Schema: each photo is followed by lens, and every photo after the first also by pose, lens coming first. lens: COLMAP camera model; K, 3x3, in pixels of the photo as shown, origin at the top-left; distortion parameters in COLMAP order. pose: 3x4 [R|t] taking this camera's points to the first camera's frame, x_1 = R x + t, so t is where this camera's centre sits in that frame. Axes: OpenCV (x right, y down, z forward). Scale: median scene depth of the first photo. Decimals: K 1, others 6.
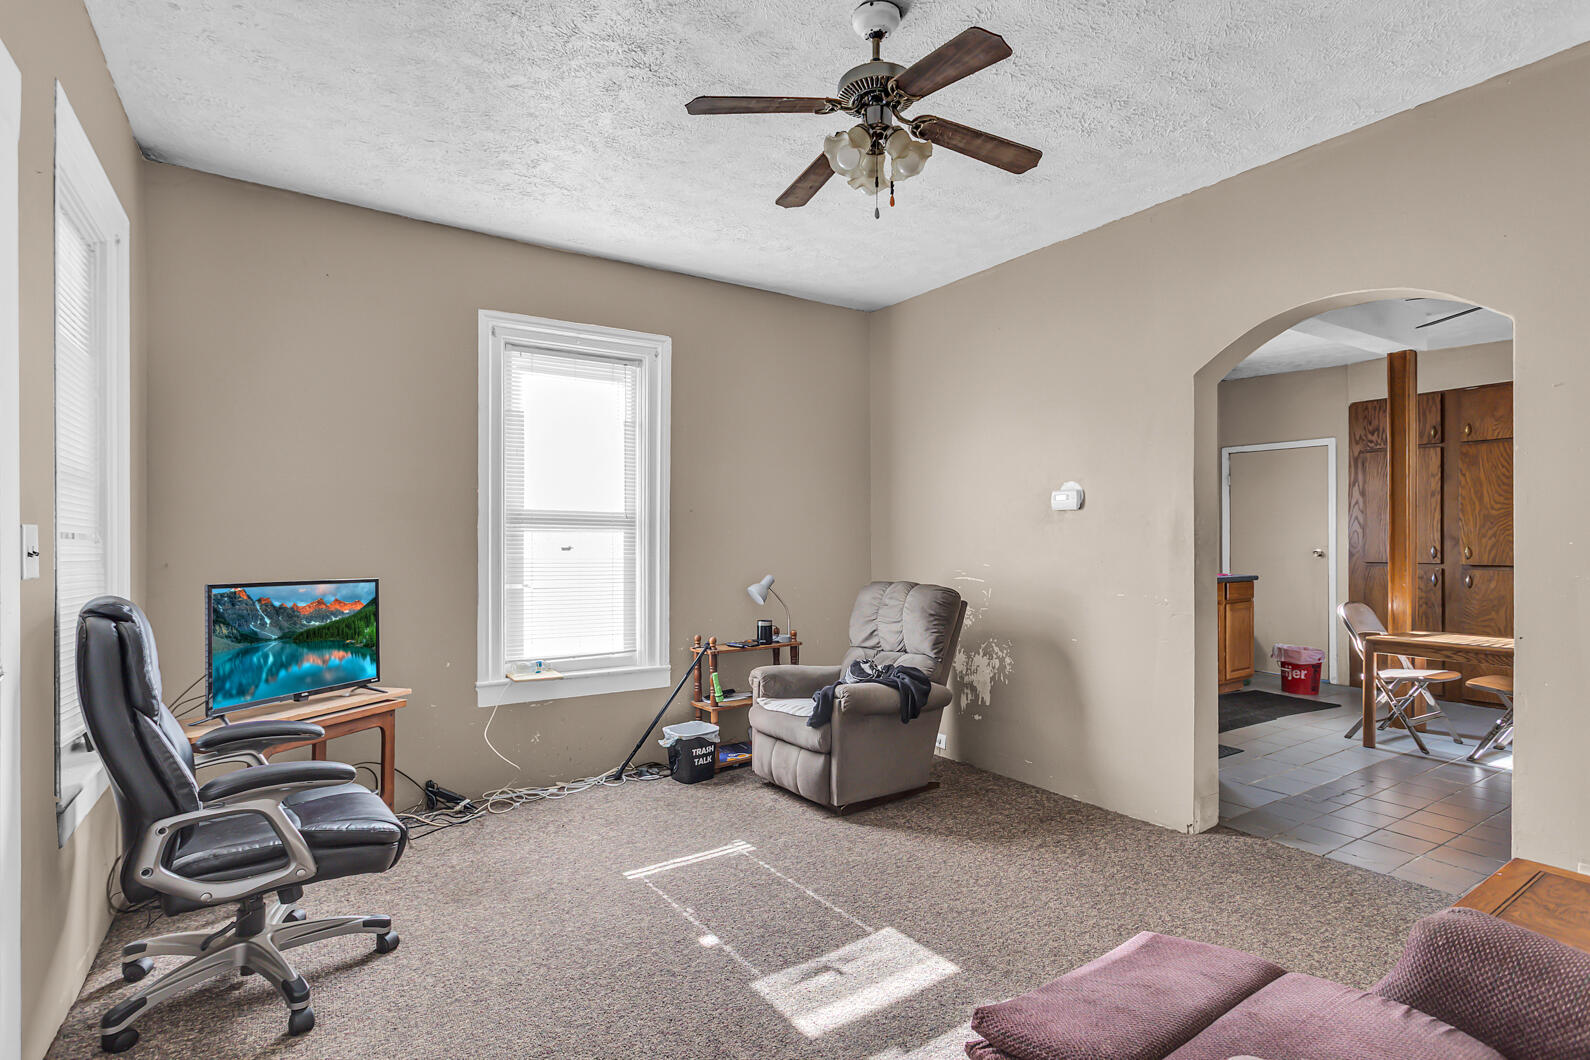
lens RADIAL K [[774.5, 0, 796.2], [0, 774.5, 533.2], [0, 0, 1]] dist [0.000663, -0.000106]
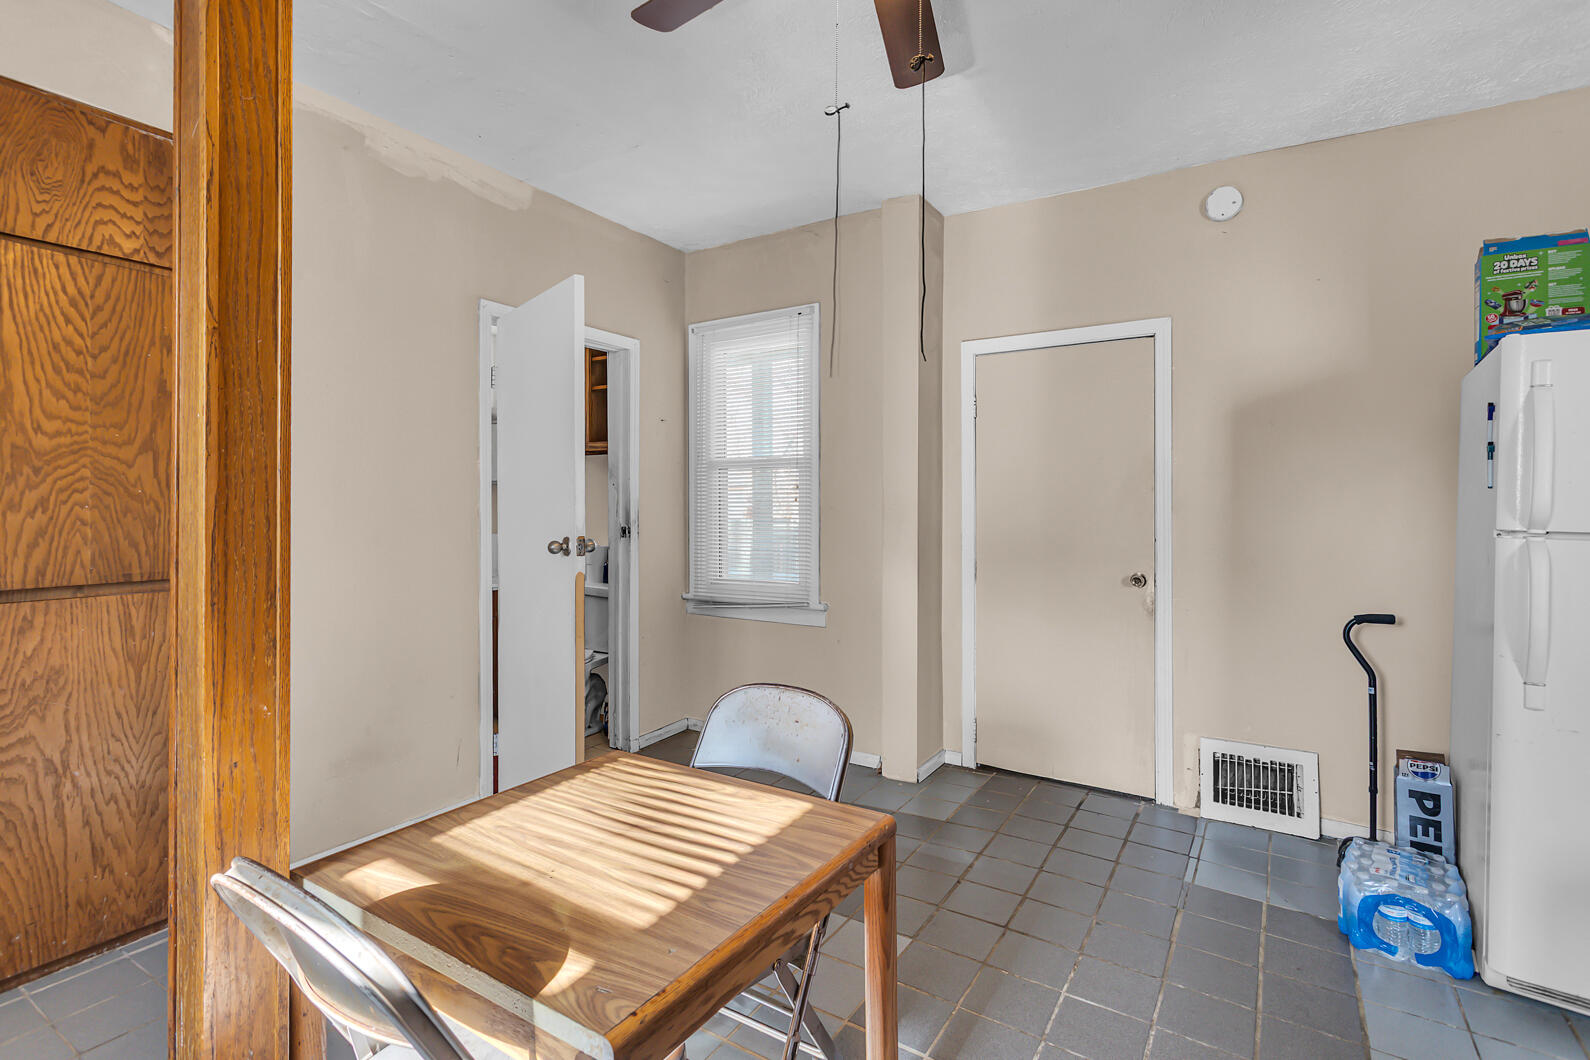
lens RADIAL K [[774.5, 0, 791.3], [0, 774.5, 528.0], [0, 0, 1]] dist [0.000663, -0.000106]
pose [[-0.408270, -0.013619, 0.912759, 0.428932], [-0.002859, 0.999903, 0.013640, 0.007485], [-0.912857, 0.002959, -0.408270, 0.828228]]
